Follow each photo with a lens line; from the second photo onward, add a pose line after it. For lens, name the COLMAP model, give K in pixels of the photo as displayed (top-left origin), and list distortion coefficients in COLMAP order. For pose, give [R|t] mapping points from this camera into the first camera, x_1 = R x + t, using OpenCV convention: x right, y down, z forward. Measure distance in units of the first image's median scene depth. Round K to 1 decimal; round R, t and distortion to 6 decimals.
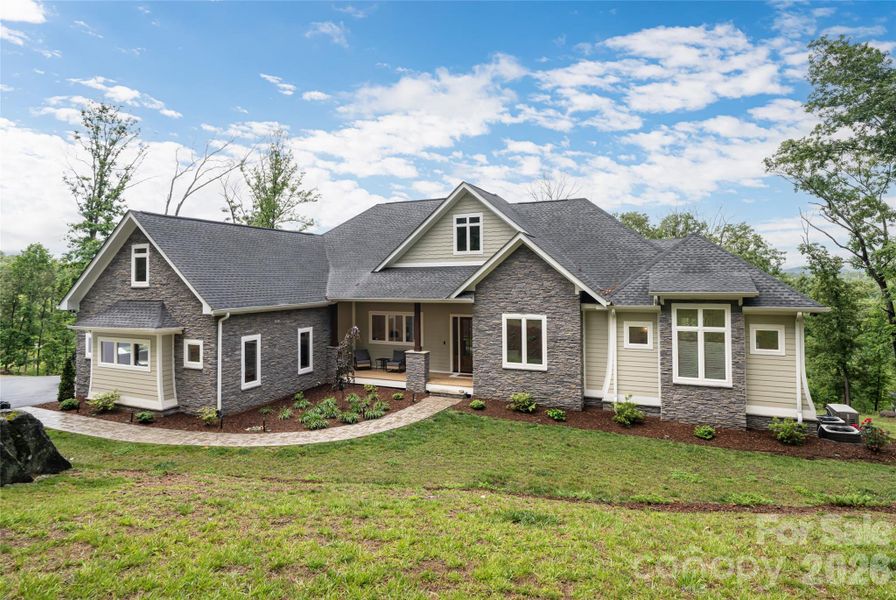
lens RADIAL K [[534.5, 0, 449.6], [0, 534.5, 289.7], [0, 0, 1]] dist [-0.000592, -0.000391]
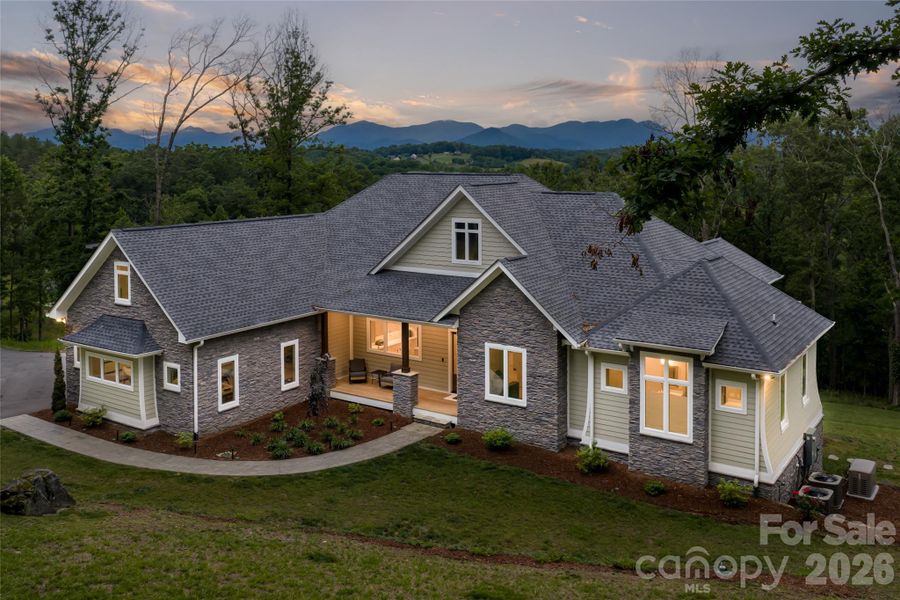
lens RADIAL K [[829.6, 0, 451.3], [0, 829.6, 277.0], [0, 0, 1]] dist [0.009795, -0.006204]
pose [[0.986840, 0.026451, -0.159519, 0.274282], [-0.011224, 0.995355, 0.095614, -0.210149], [0.161308, -0.092565, 0.982554, -0.424432]]
